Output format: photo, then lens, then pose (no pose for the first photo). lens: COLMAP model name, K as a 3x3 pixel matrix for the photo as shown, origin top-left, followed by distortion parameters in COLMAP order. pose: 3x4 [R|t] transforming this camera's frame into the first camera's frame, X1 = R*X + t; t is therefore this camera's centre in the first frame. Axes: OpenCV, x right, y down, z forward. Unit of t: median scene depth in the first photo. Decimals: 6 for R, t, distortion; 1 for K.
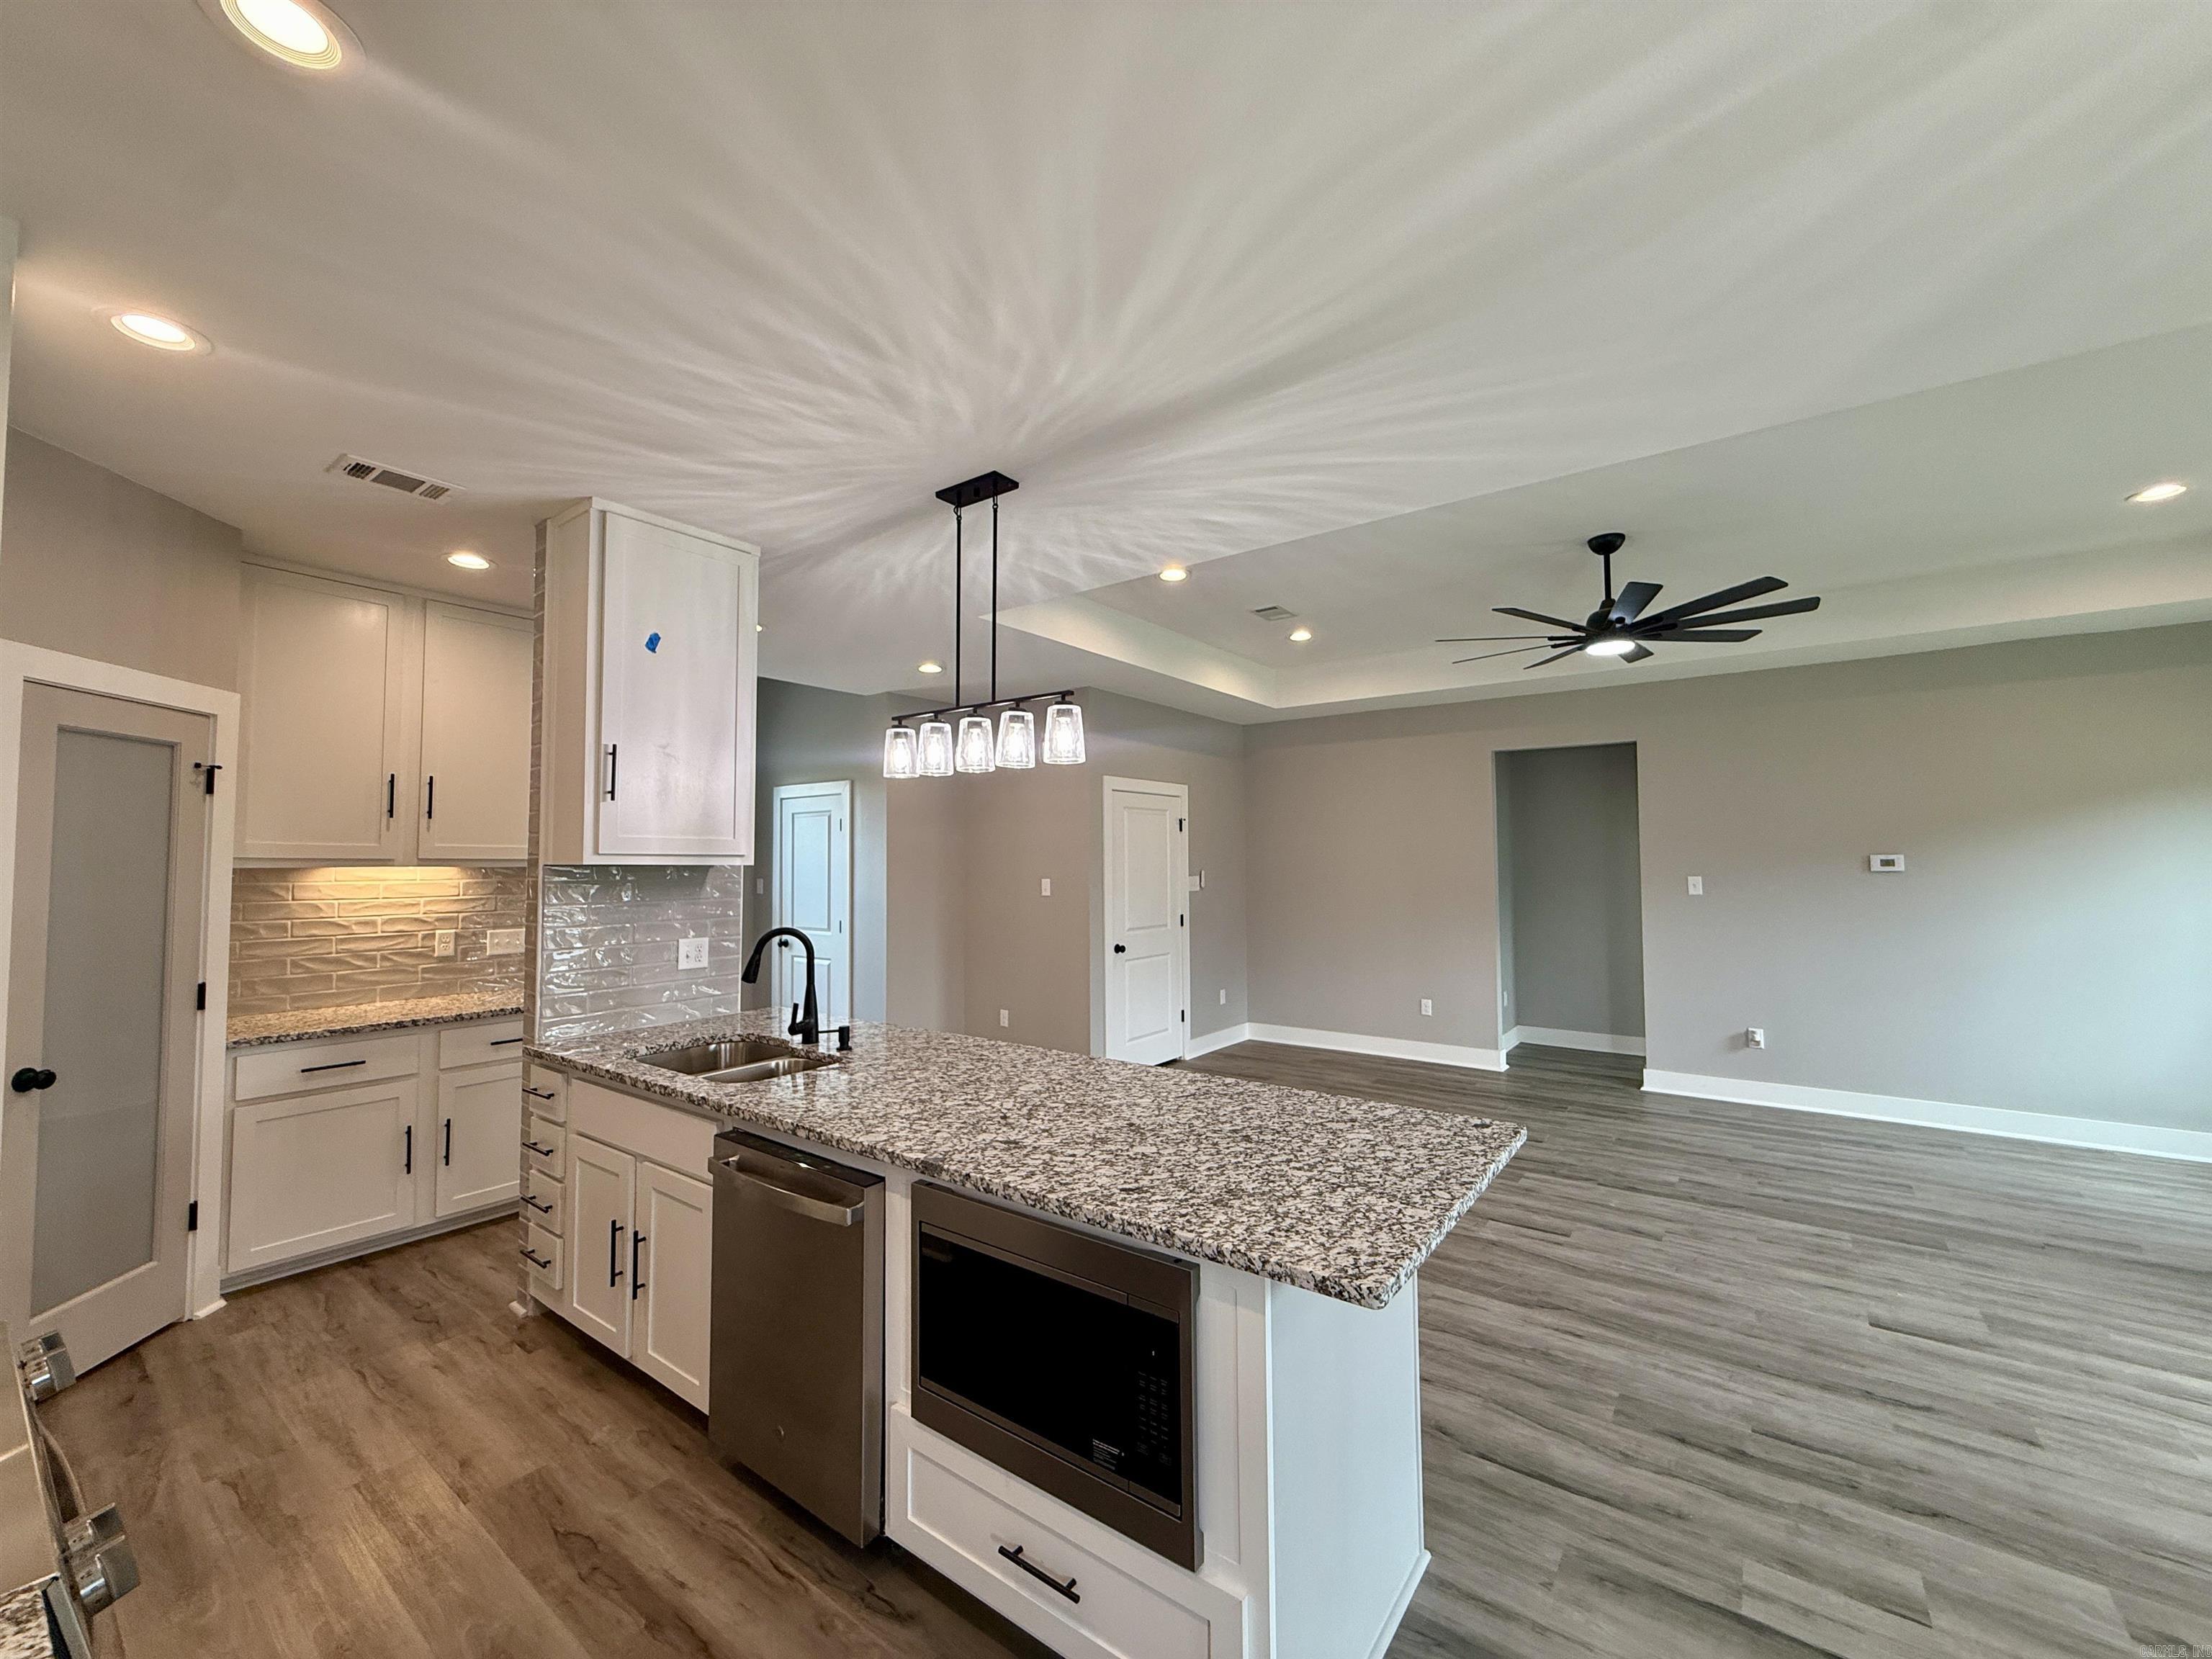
lens RADIAL K [[892.3, 0, 1108.7], [0, 892.3, 821.4], [0, 0, 1]] dist [-0.002060, -0.000428]
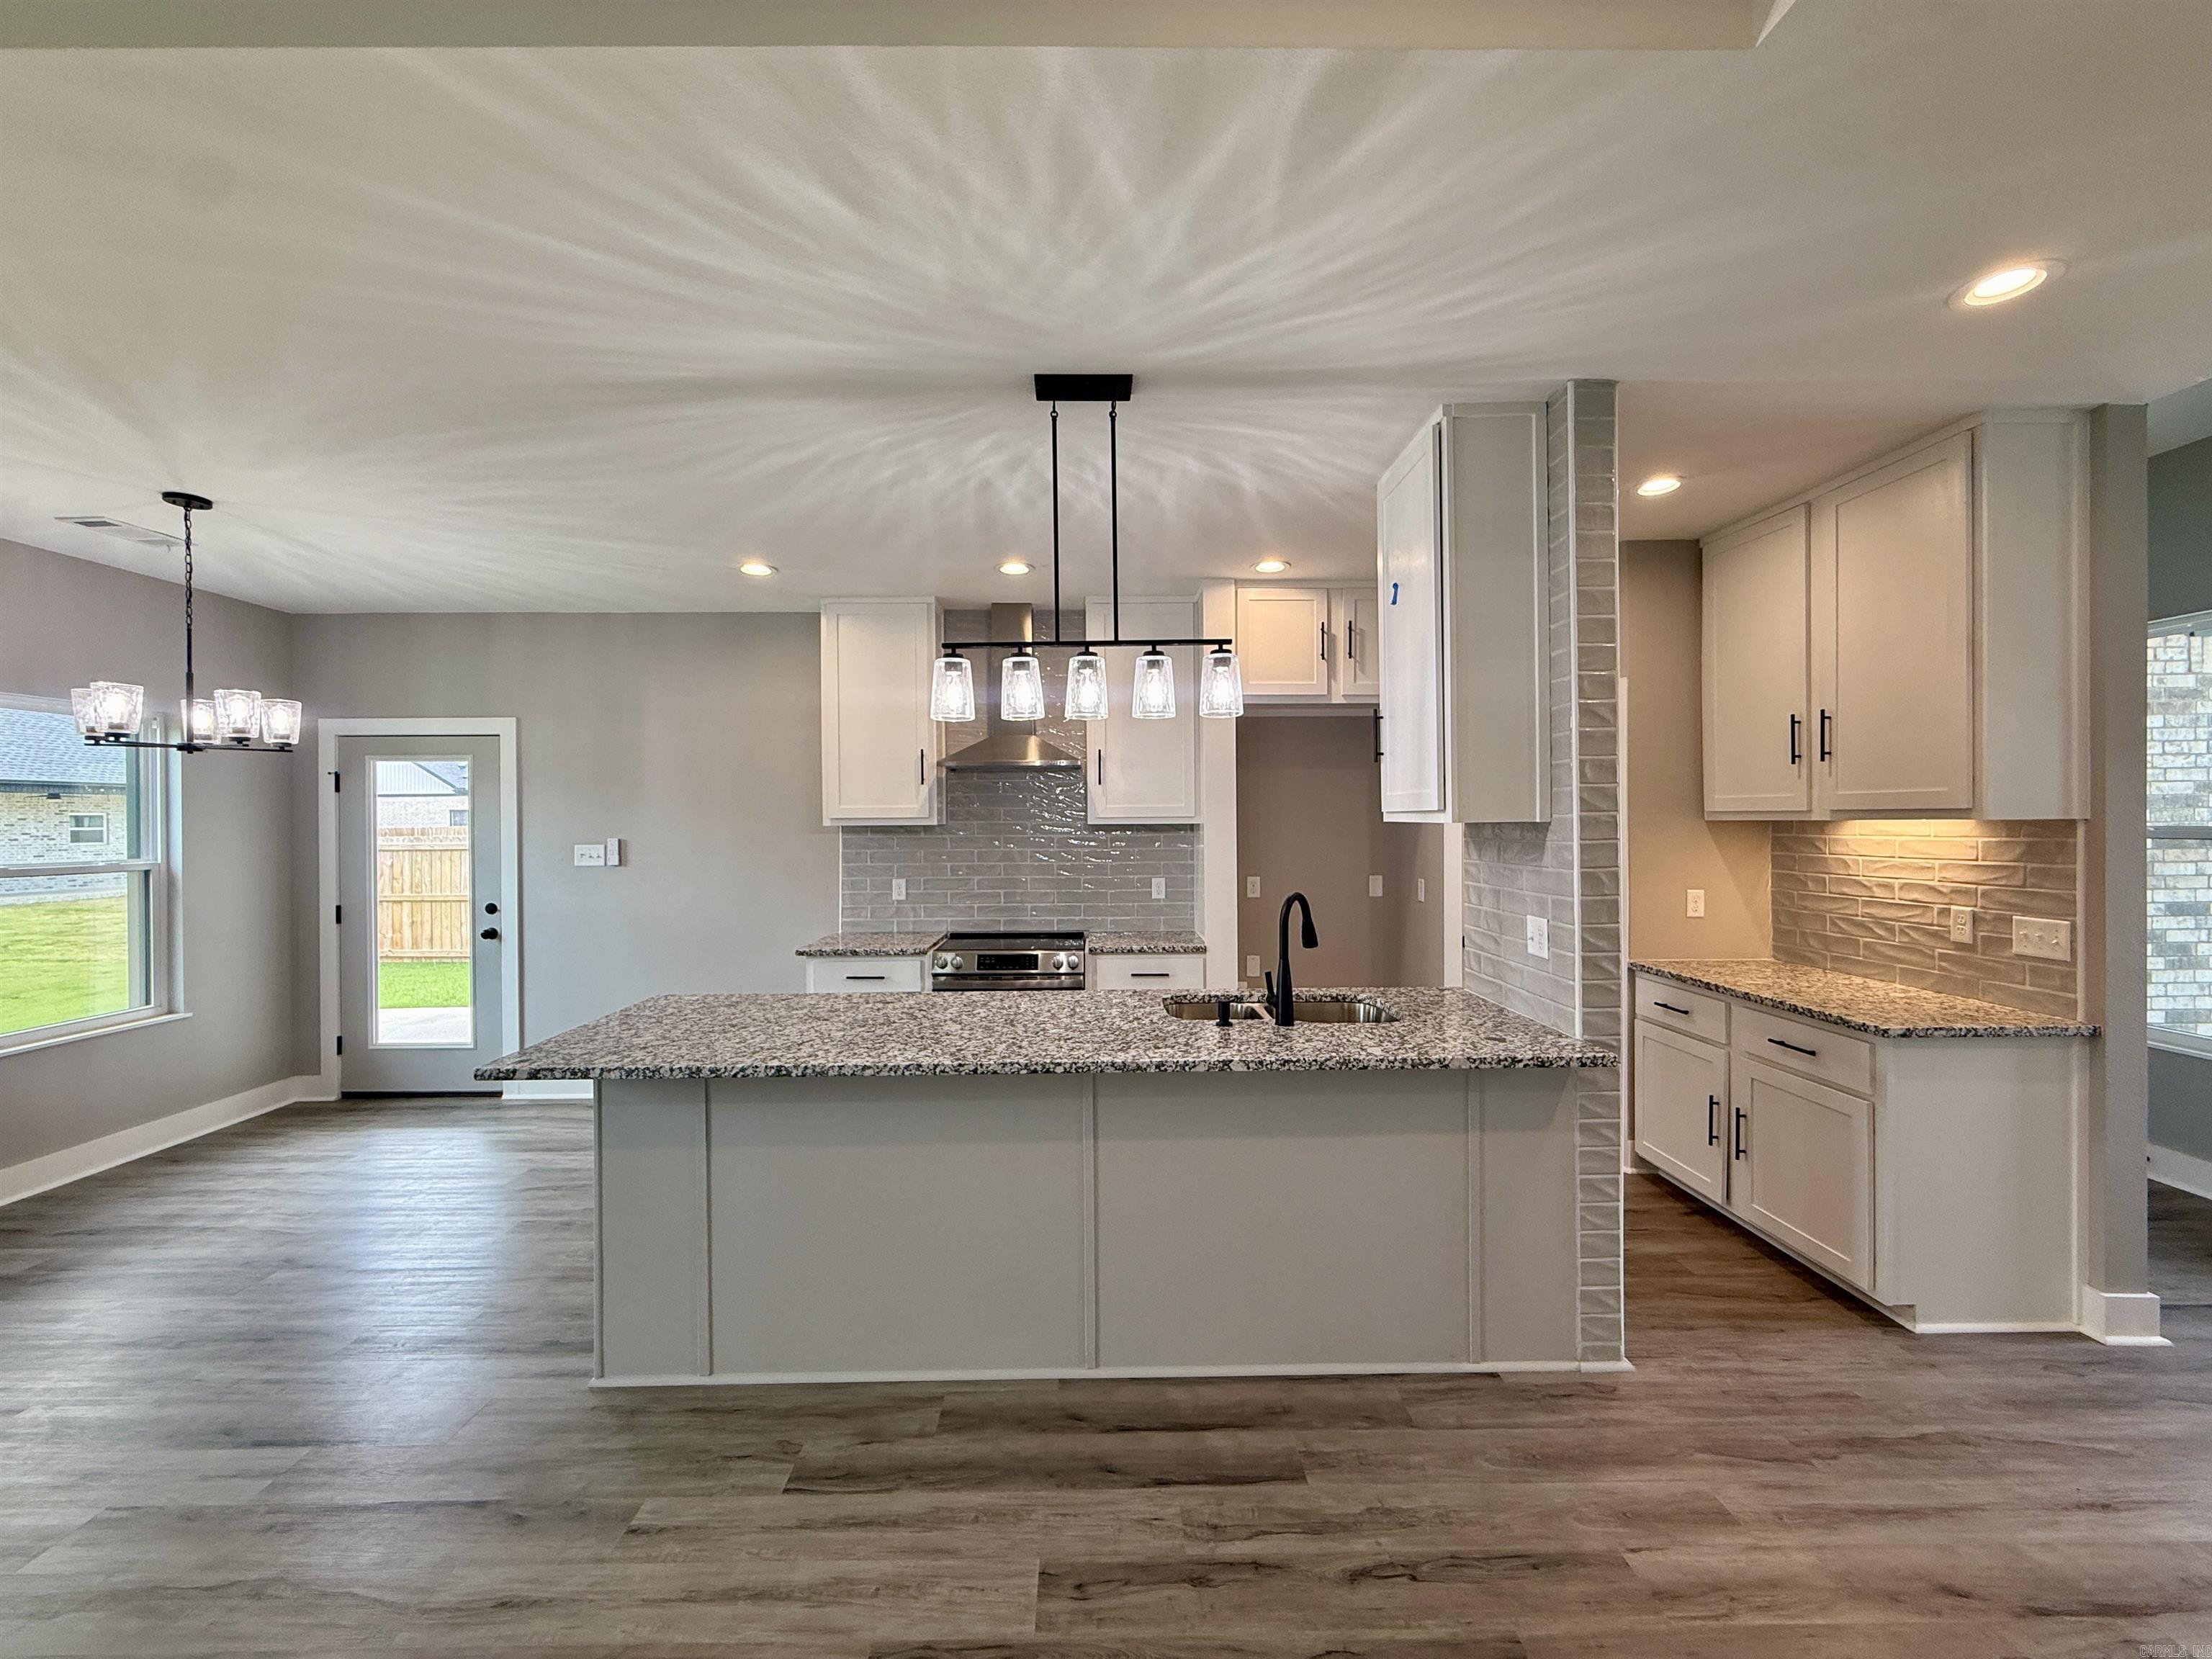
lens RADIAL K [[892.3, 0, 1109.3], [0, 892.3, 828.9], [0, 0, 1]] dist [-0.002060, -0.000428]
pose [[-0.795968, 0.011465, -0.605230, 0.280747], [0.035109, 0.999012, -0.027249, 0.061168], [0.604319, -0.042938, -0.795584, 1.317530]]
